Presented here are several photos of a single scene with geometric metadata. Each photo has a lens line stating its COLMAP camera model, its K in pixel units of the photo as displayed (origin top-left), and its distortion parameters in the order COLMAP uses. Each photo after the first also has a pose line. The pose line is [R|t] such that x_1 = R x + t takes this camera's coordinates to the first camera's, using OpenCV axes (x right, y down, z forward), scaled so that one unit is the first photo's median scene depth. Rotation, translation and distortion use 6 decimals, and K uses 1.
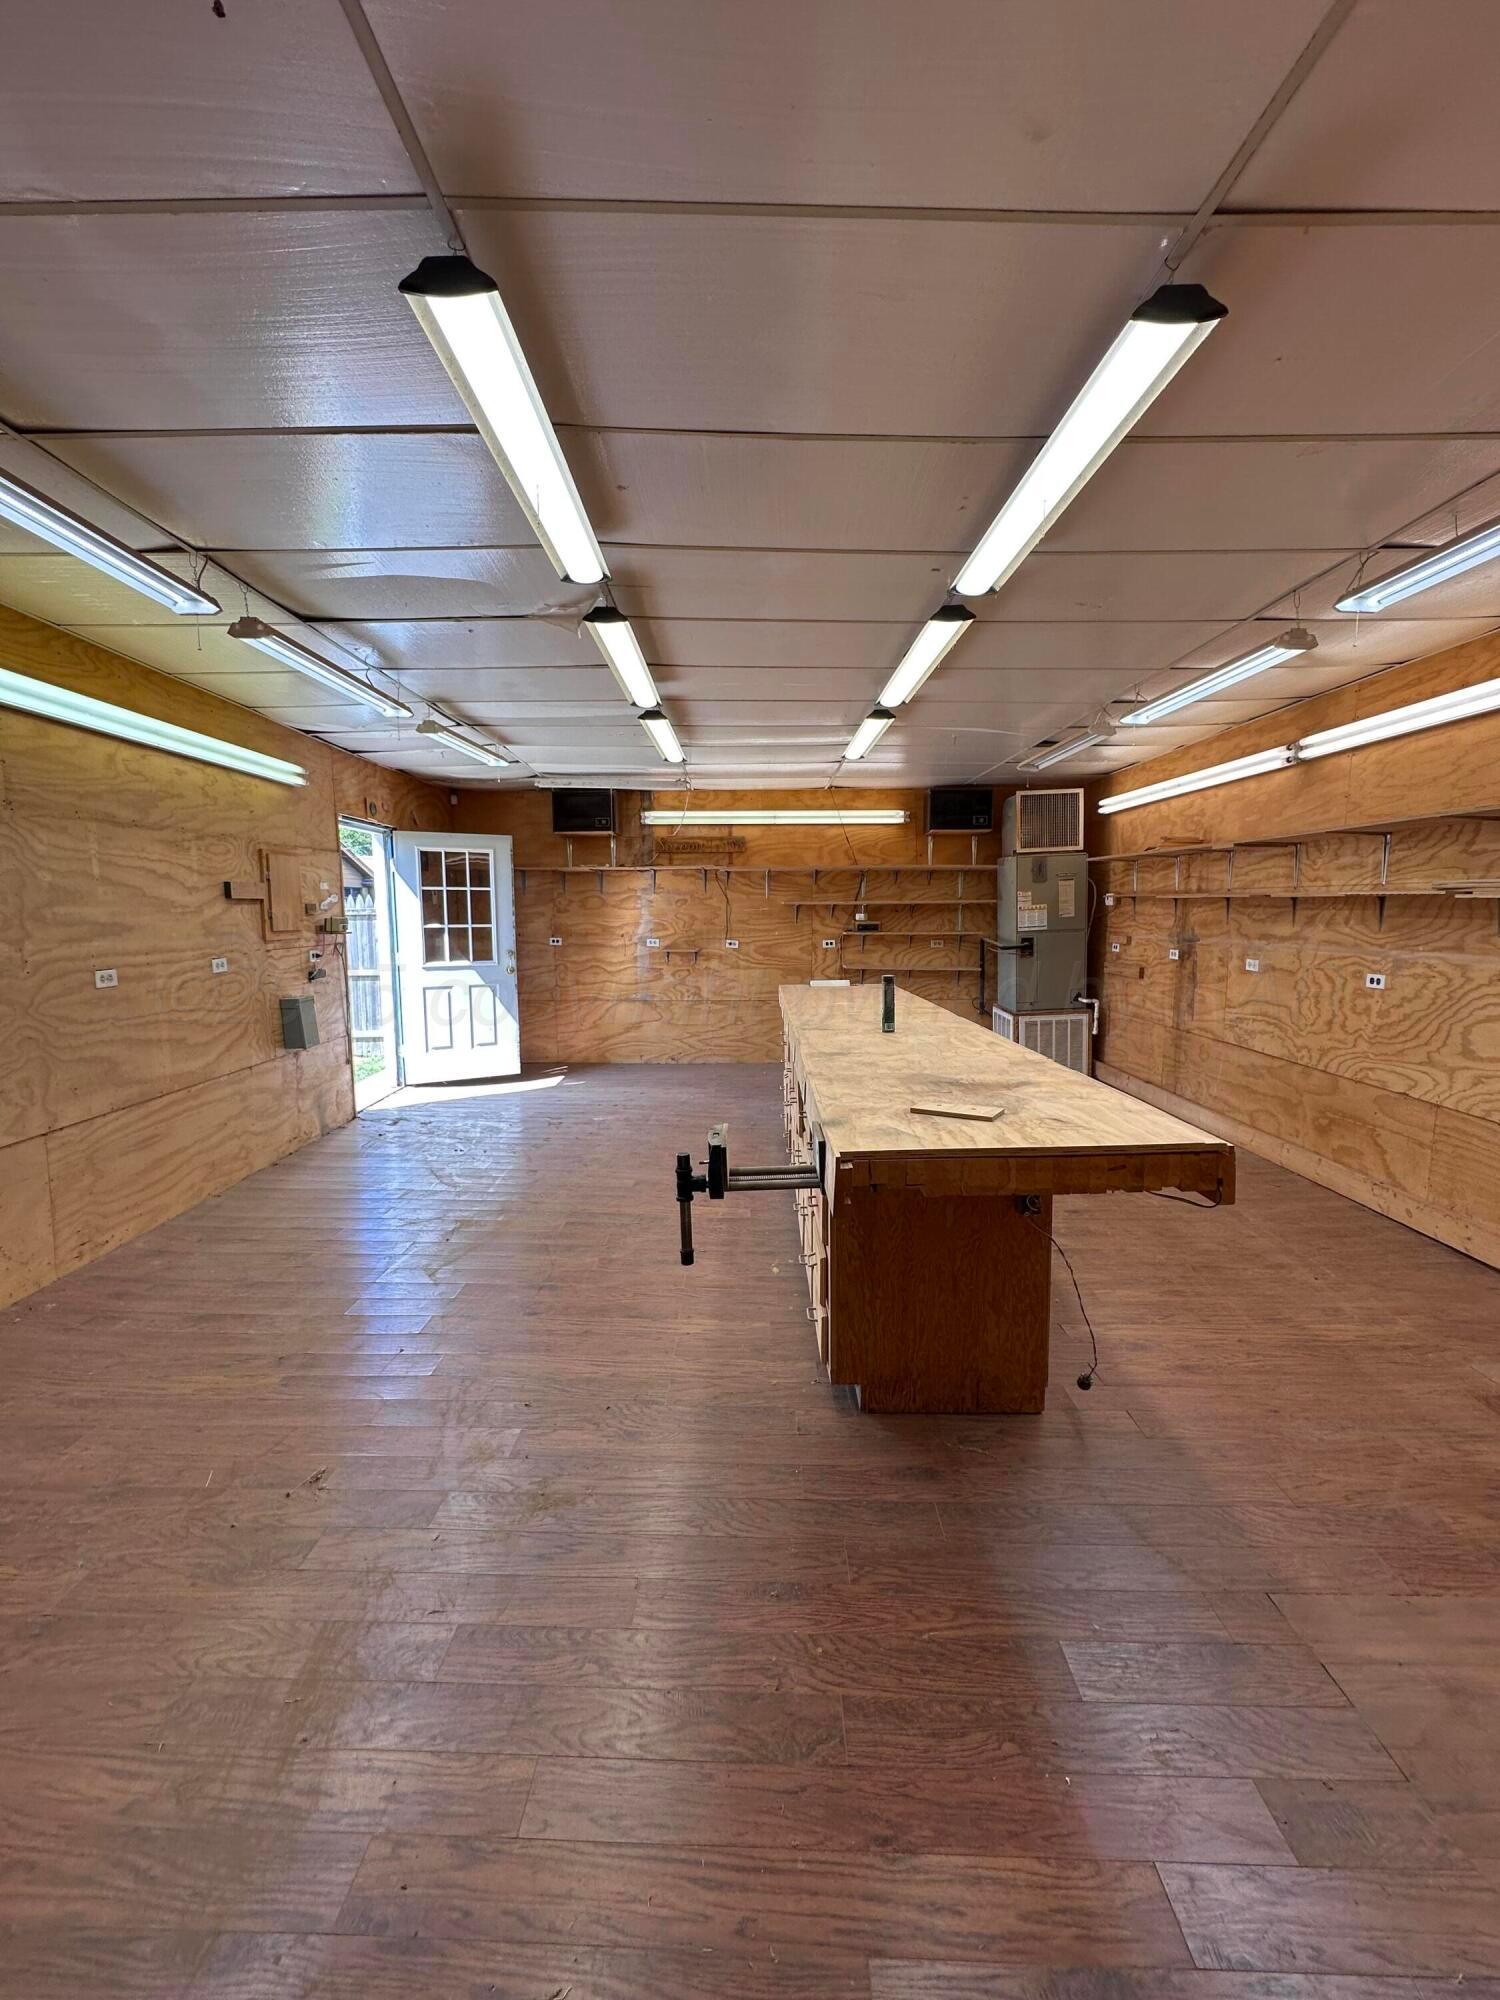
lens RADIAL K [[783.2, 0, 750.0], [0, 783.2, 1000.0], [0, 0, 1]] dist [-0.008164, 0.000156]
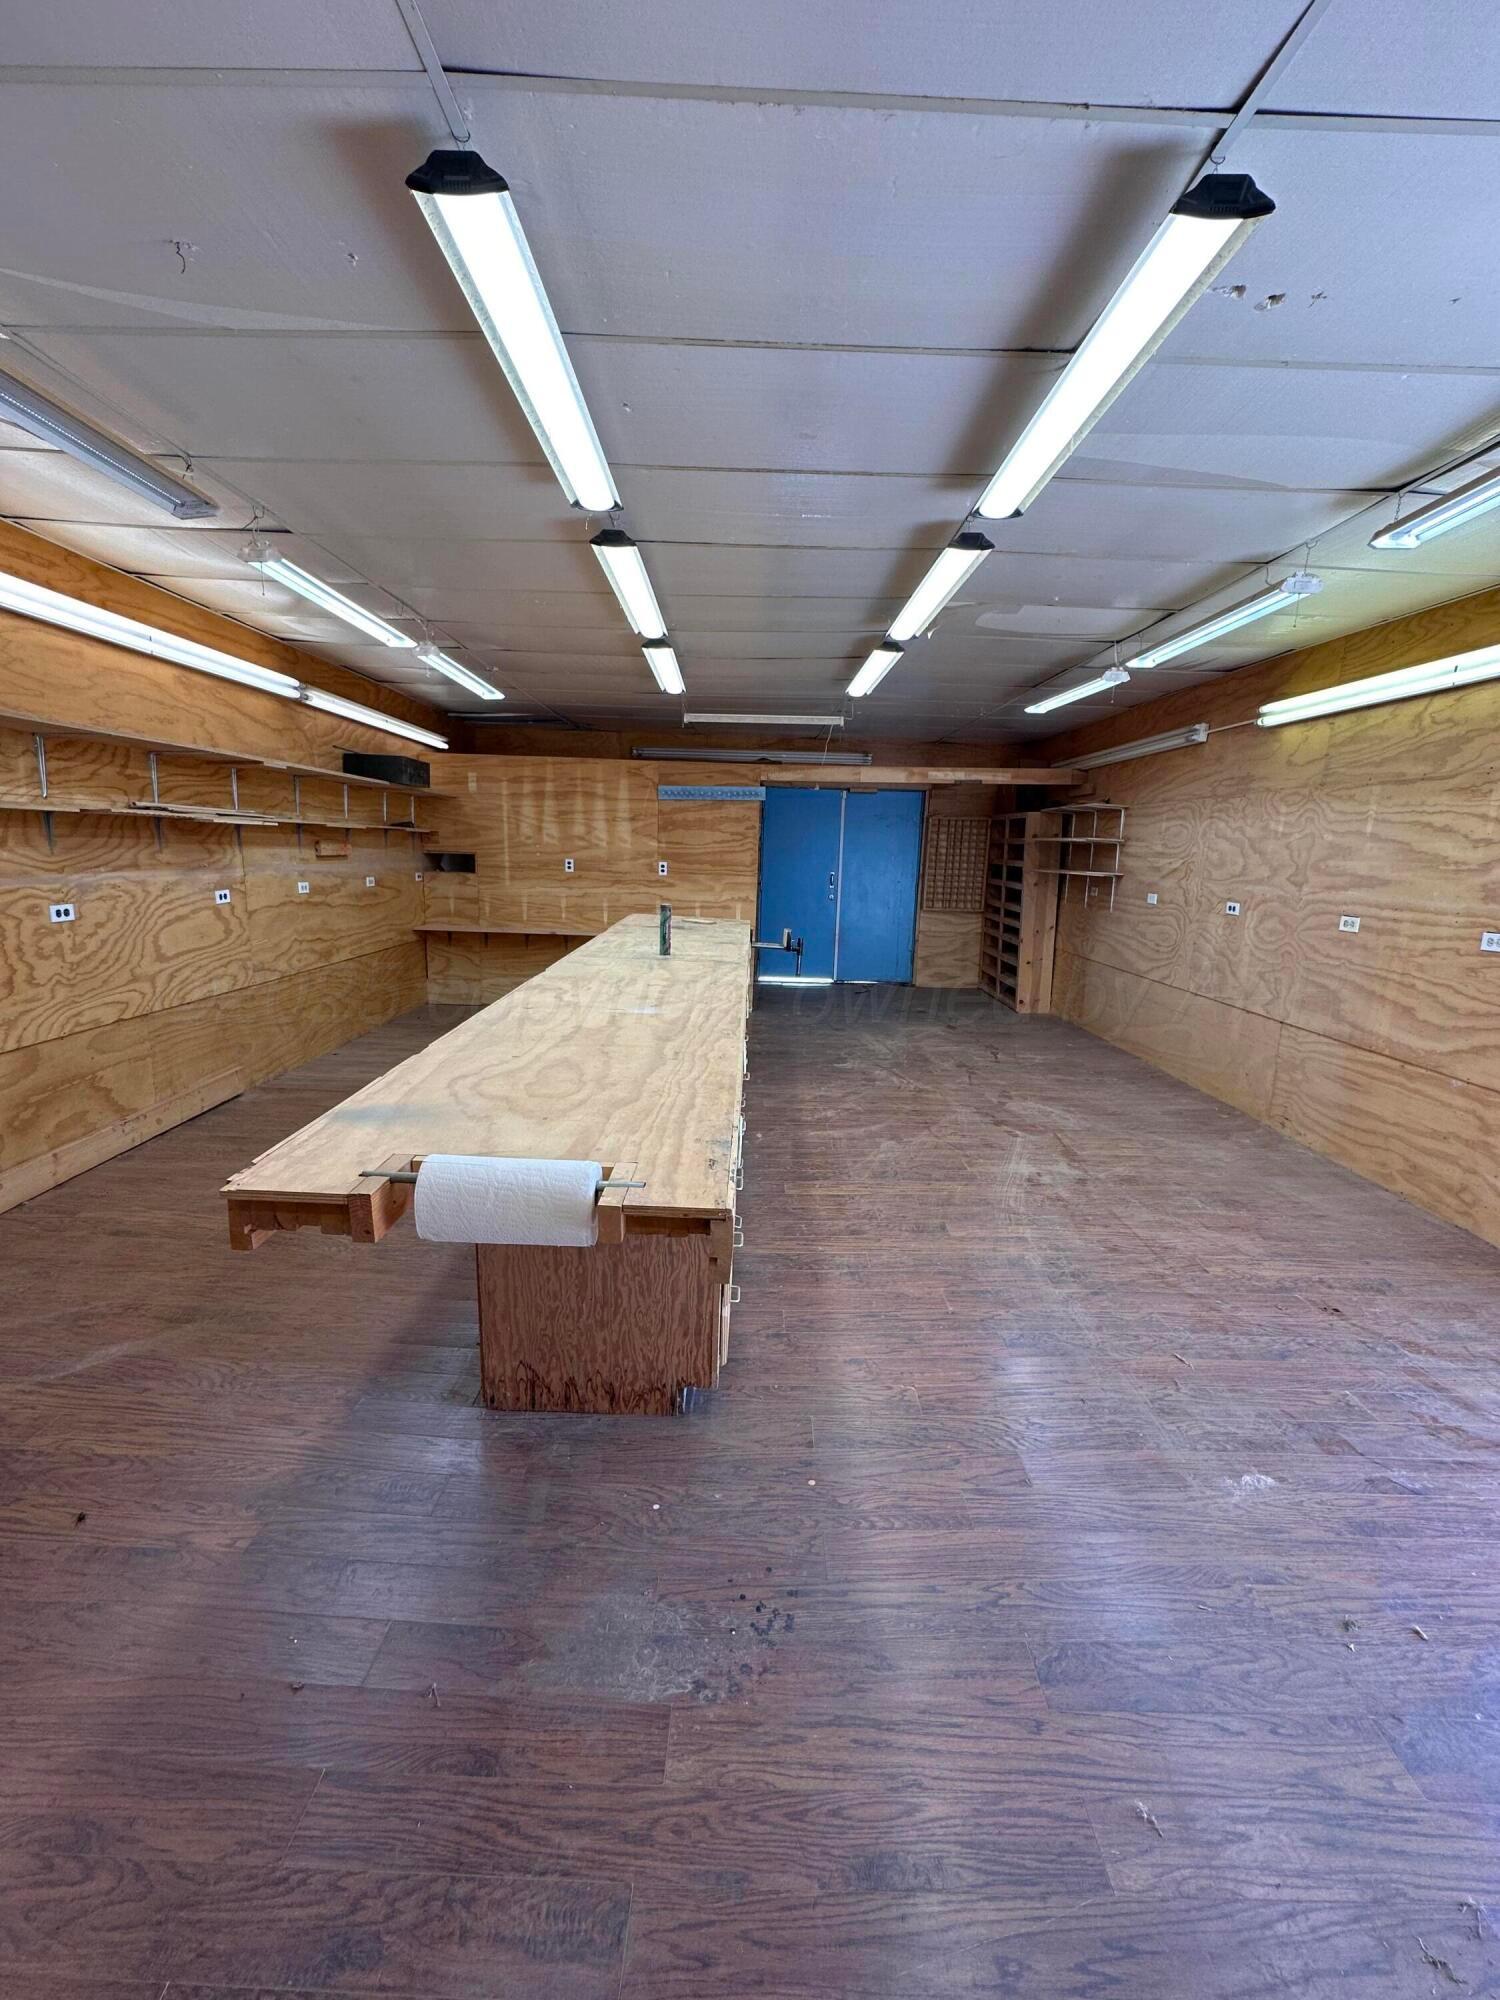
lens RADIAL K [[783.2, 0, 750.0], [0, 783.2, 1000.0], [0, 0, 1]] dist [-0.008164, 0.000156]
pose [[-0.999628, -0.026509, -0.006461, 0.058559], [-0.027215, 0.951789, 0.305543, -0.232407], [-0.001950, 0.305605, -0.952156, 1.995080]]
